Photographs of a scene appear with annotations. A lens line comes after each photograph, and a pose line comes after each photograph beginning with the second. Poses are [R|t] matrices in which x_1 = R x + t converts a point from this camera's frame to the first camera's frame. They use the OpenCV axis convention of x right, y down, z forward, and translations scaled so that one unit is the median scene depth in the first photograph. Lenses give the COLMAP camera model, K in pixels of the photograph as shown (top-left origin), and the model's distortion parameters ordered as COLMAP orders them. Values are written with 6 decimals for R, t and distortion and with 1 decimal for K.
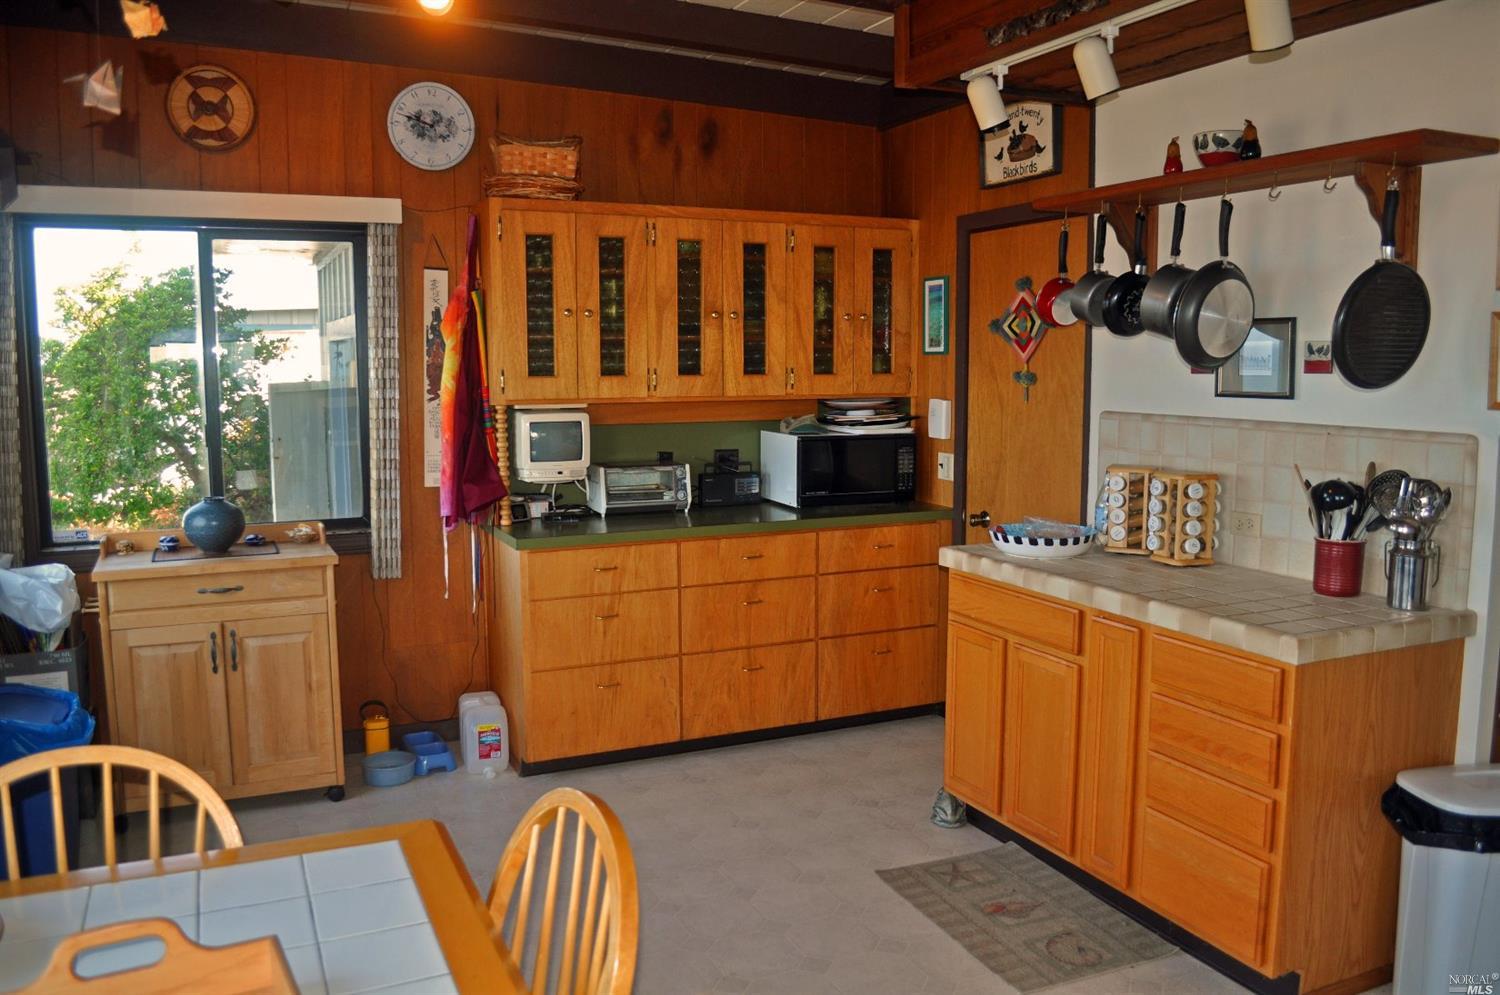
lens RADIAL K [[1189.1, 0, 752.4], [0, 1189.1, 491.3], [0, 0, 1]] dist [-0.073532, 0.004584]
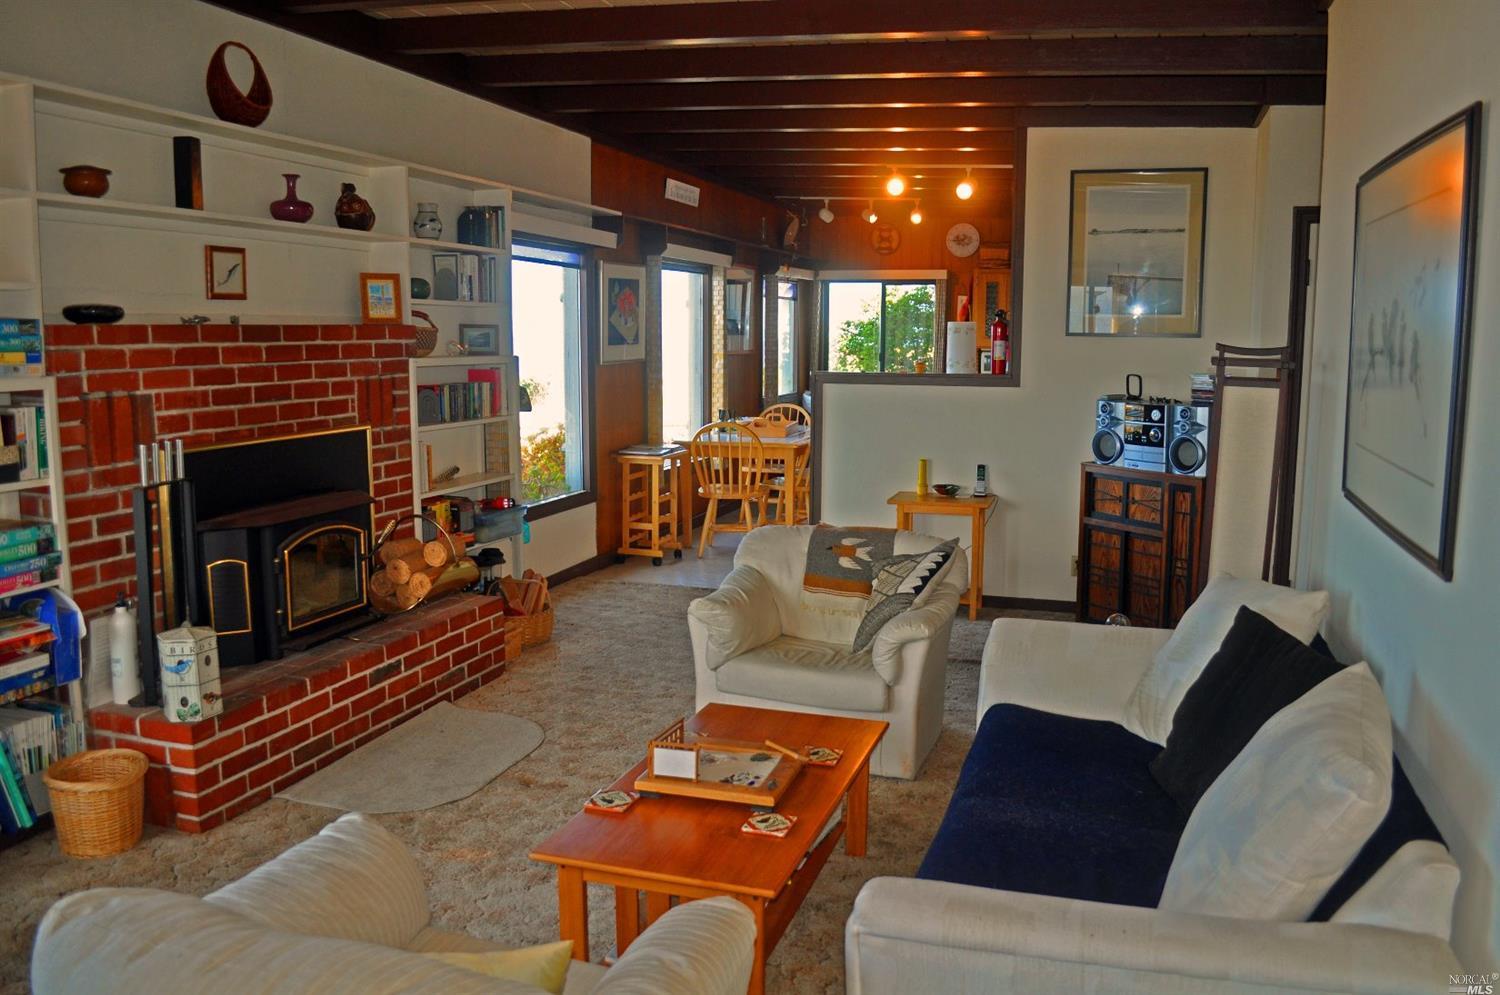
lens RADIAL K [[1209.9, 0, 748.9], [0, 1209.9, 493.3], [0, 0, 1]] dist [-0.009891, -0.000561]
pose [[0.736705, 0.098246, -0.669040, 1.303069], [-0.086573, 0.994951, 0.050777, 0.159964], [0.670650, 0.020513, 0.741490, -1.371257]]
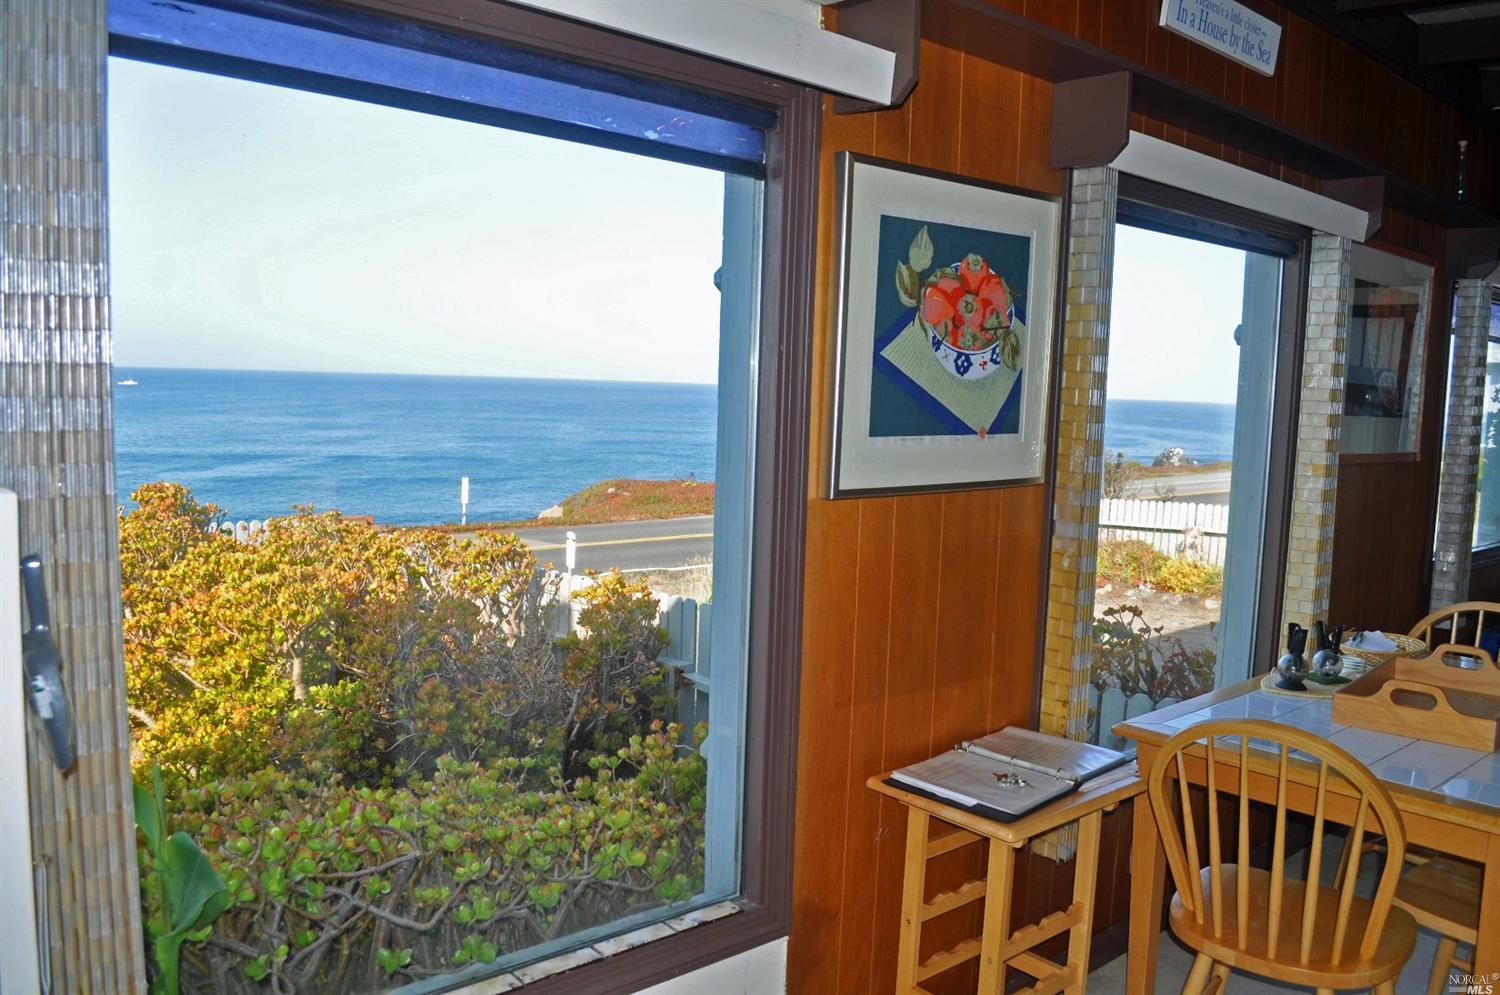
lens RADIAL K [[1189.1, 0, 756.8], [0, 1189.1, 498.8], [0, 0, 1]] dist [-0.073532, 0.004584]
pose [[0.299447, 0.116770, -0.946941, 0.382089], [-0.152092, 0.985634, 0.073446, 0.041696], [0.941913, 0.122029, 0.312904, -0.352045]]
